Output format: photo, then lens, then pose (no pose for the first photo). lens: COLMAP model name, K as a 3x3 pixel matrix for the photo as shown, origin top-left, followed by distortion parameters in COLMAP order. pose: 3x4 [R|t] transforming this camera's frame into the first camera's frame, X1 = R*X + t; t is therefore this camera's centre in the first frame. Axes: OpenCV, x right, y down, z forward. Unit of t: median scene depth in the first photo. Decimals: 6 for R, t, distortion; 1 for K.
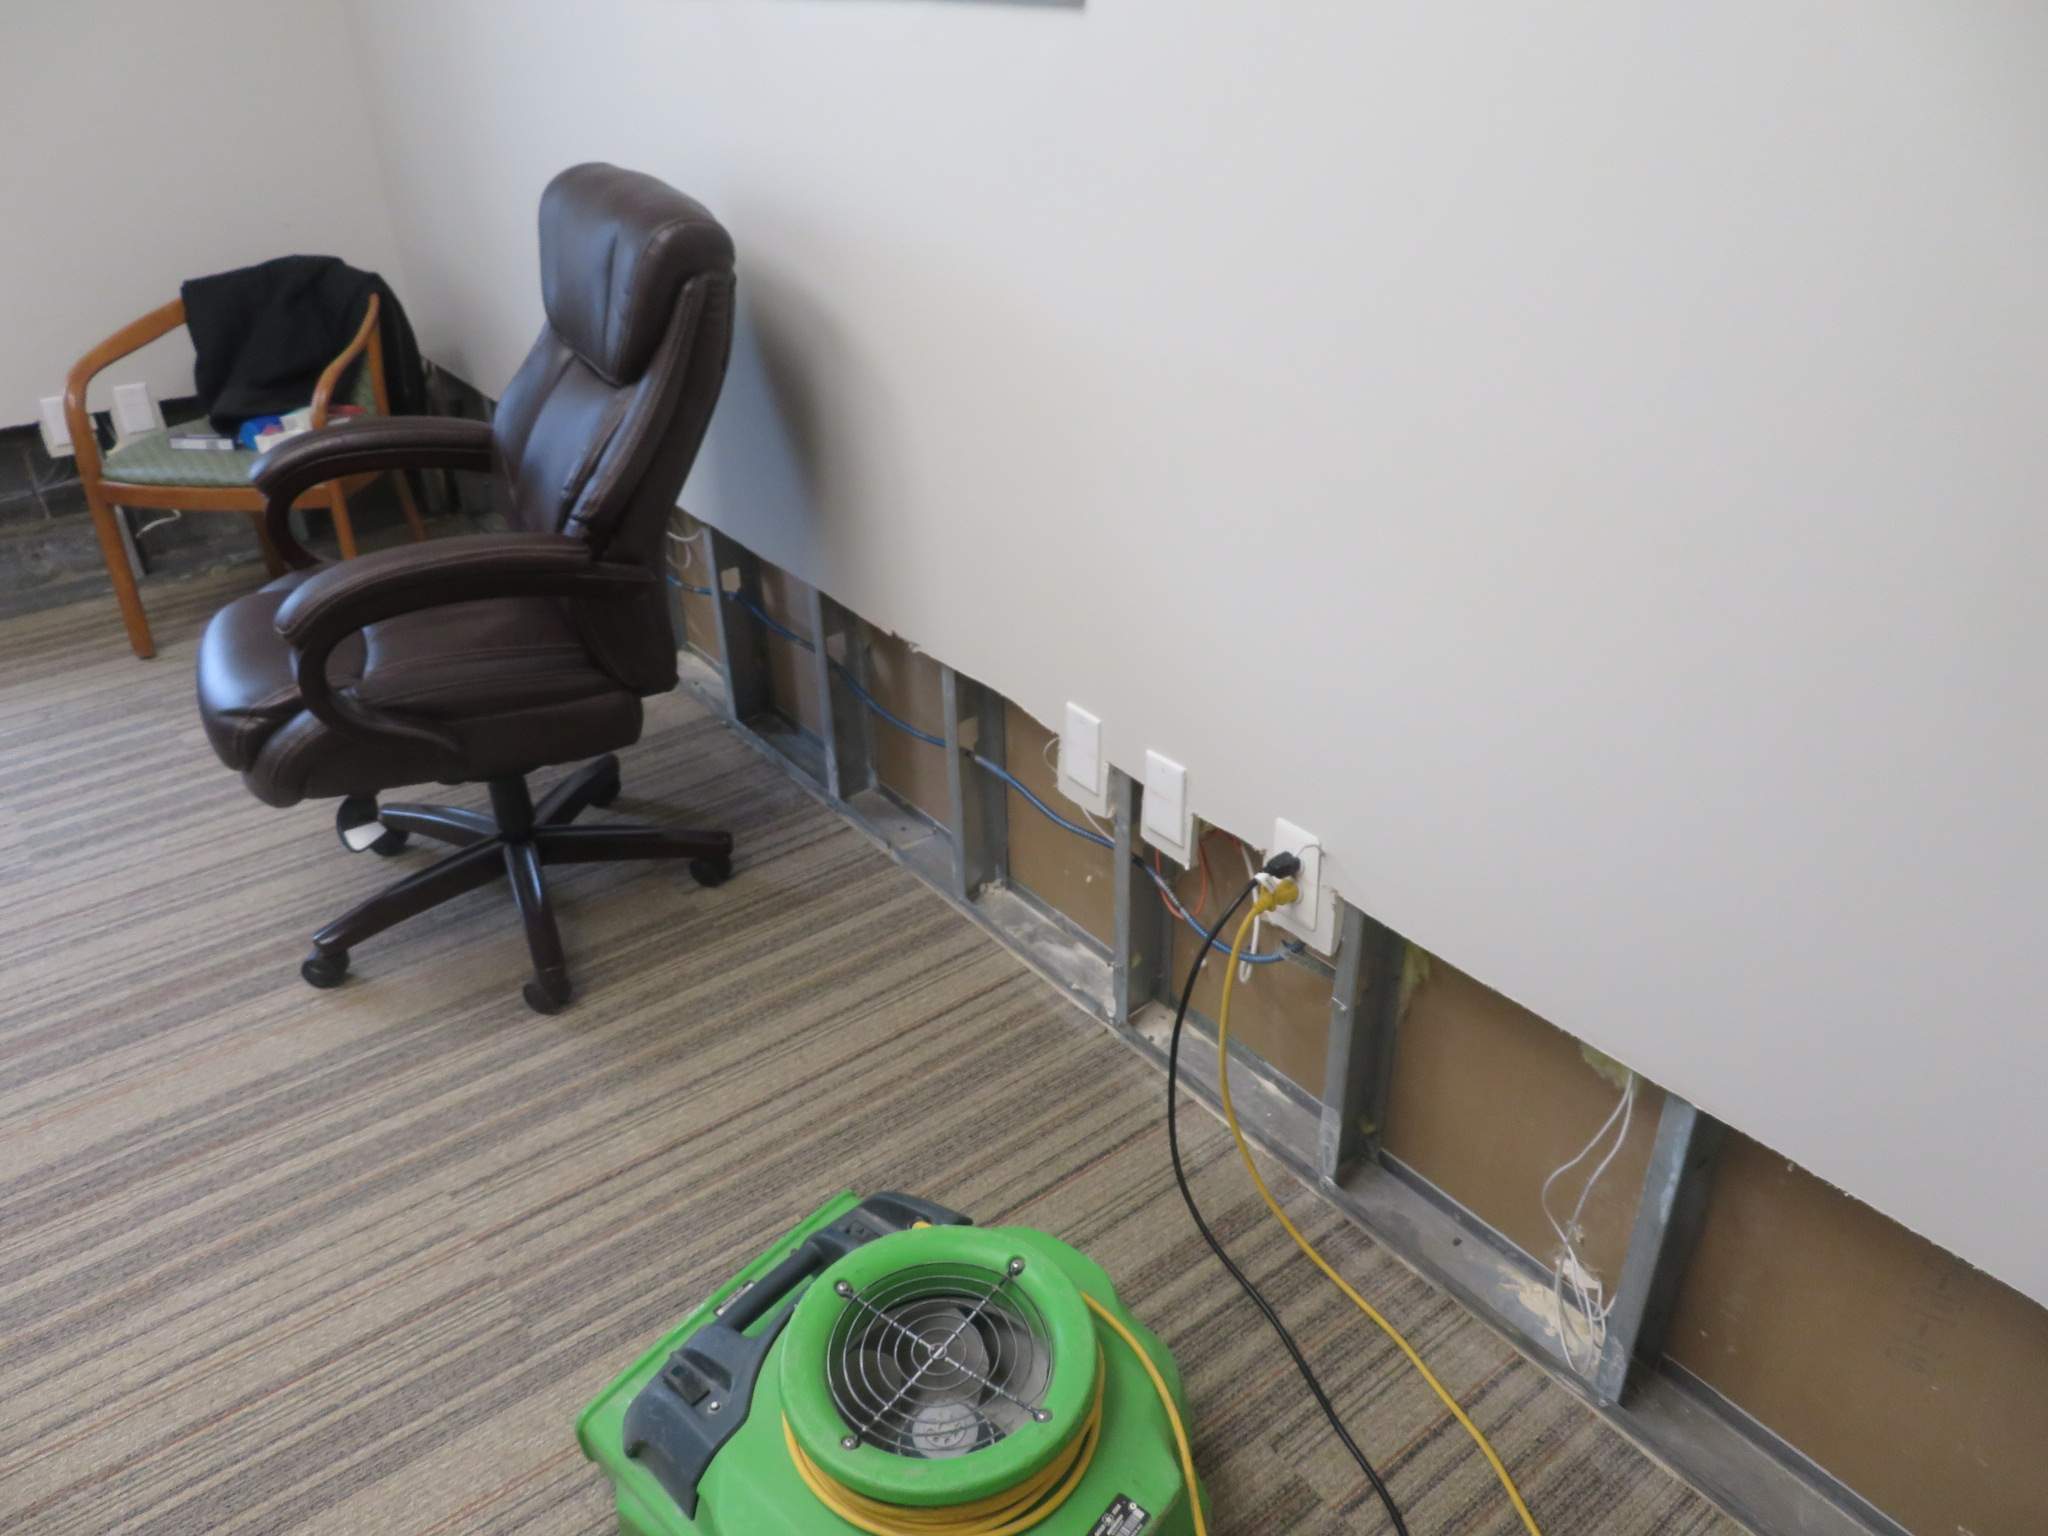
lens RADIAL K [[1462.8, 0, 1024.0], [0, 1462.8, 760.0], [0, 0, 1]] dist [-0.010854, 0.003617]
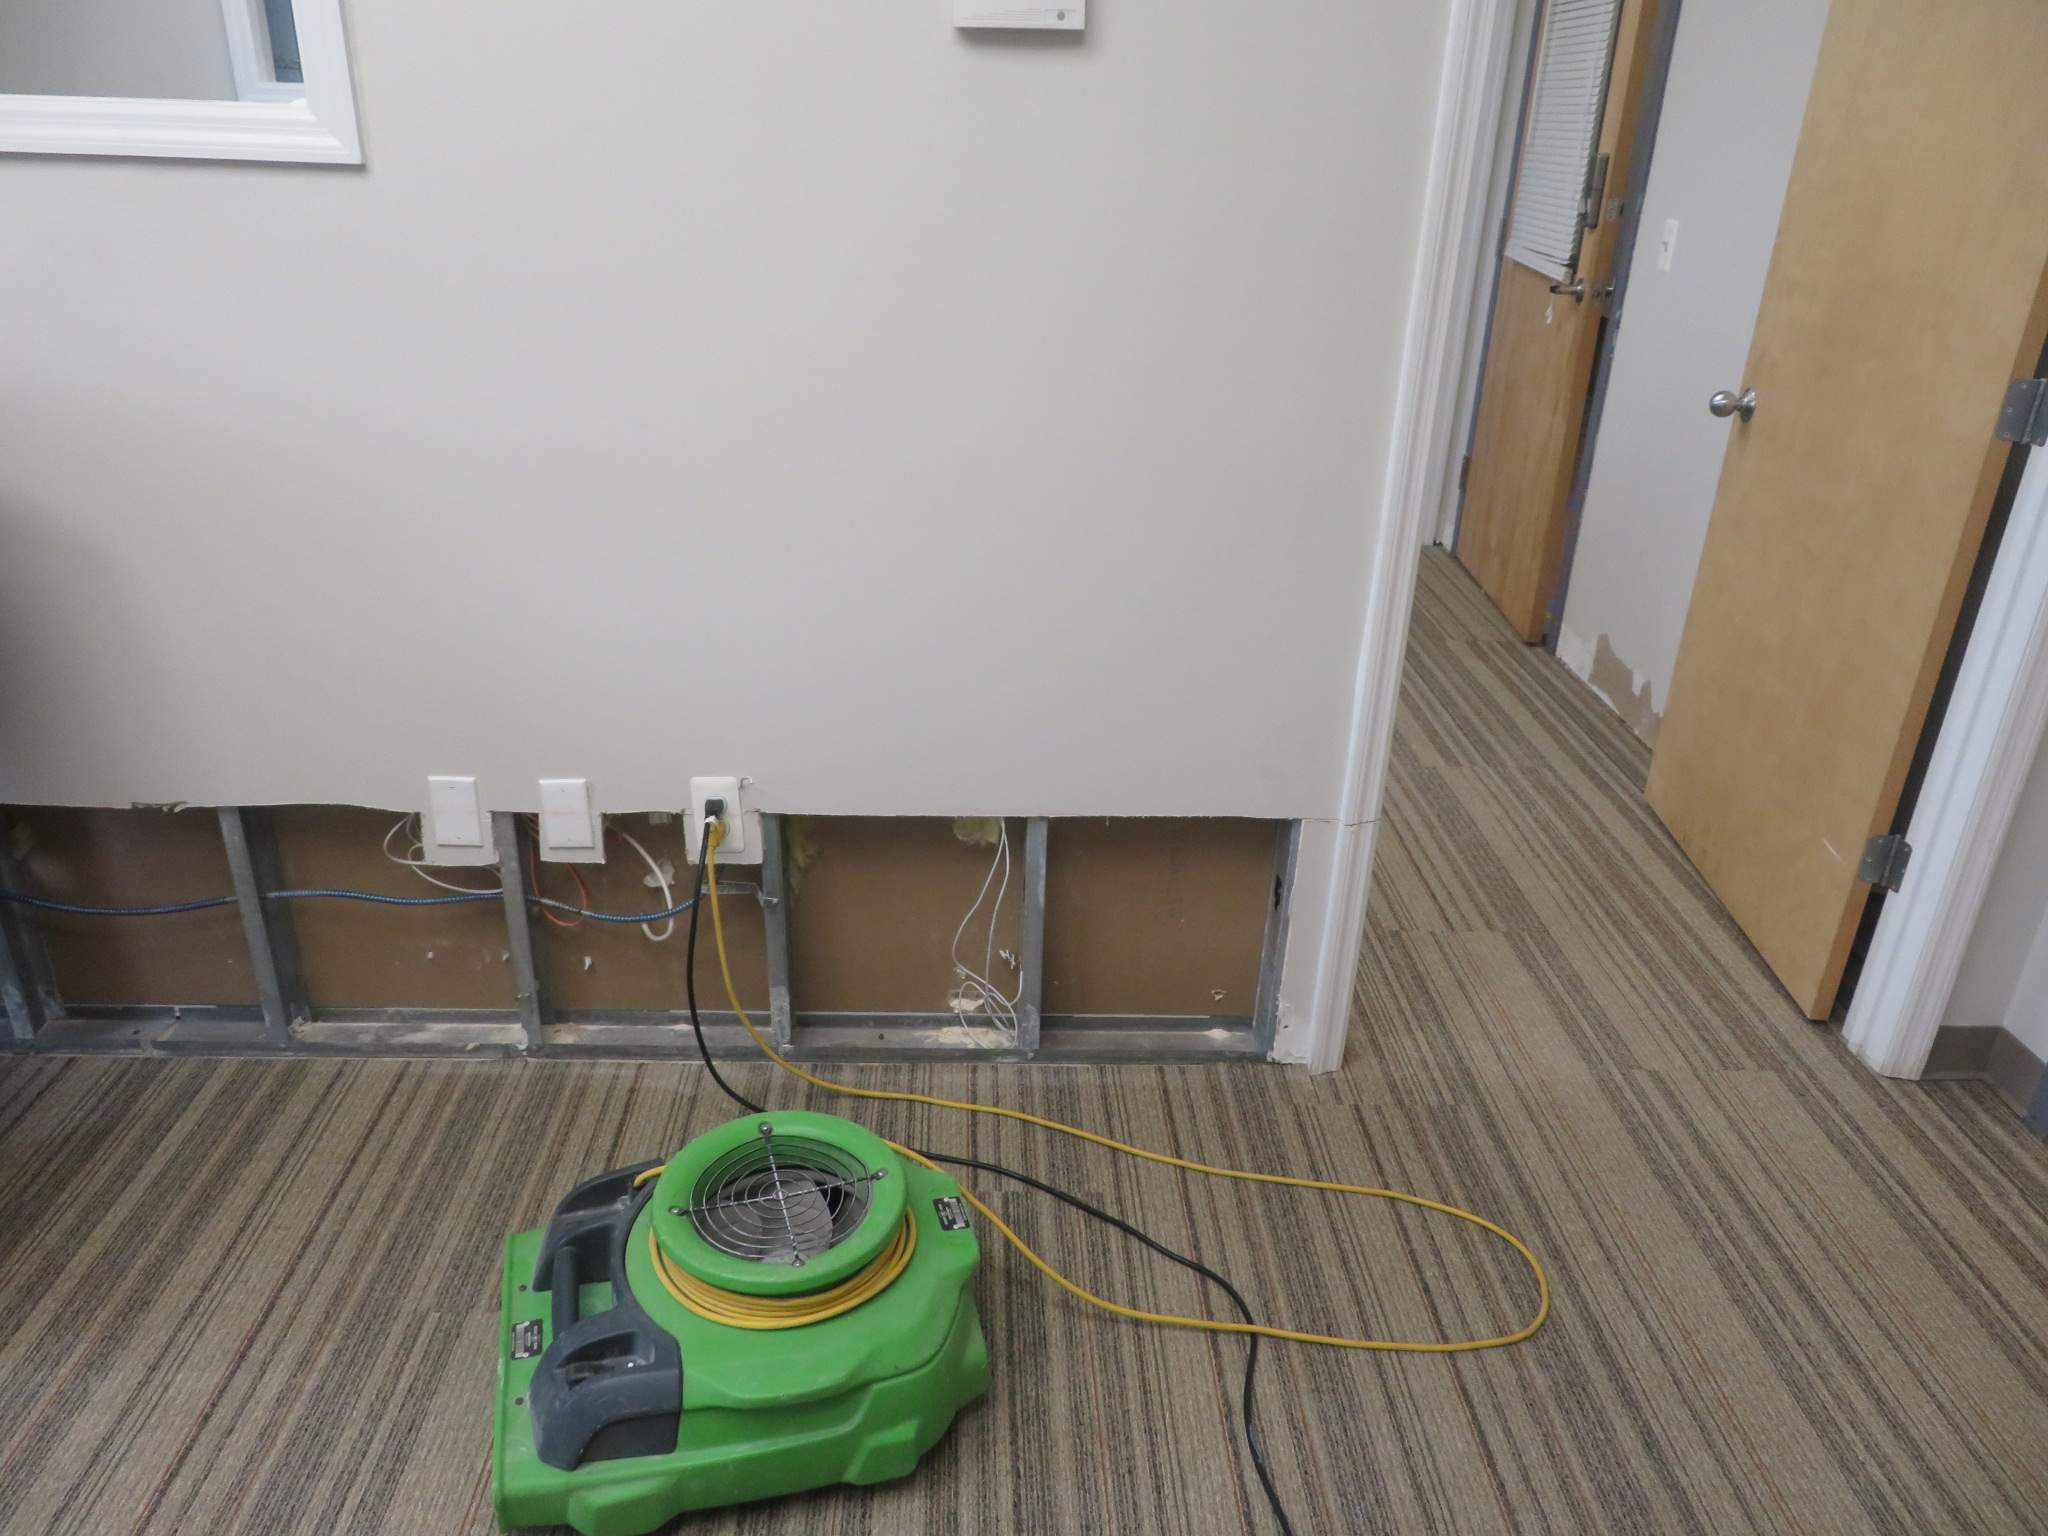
lens RADIAL K [[1462.8, 0, 1015.8], [0, 1462.8, 771.5], [0, 0, 1]] dist [-0.010854, 0.003617]
pose [[0.581784, -0.306421, 0.753415, -0.542103], [0.364861, 0.926207, 0.094953, 0.014109], [-0.726914, 0.219650, 0.650653, -0.035205]]
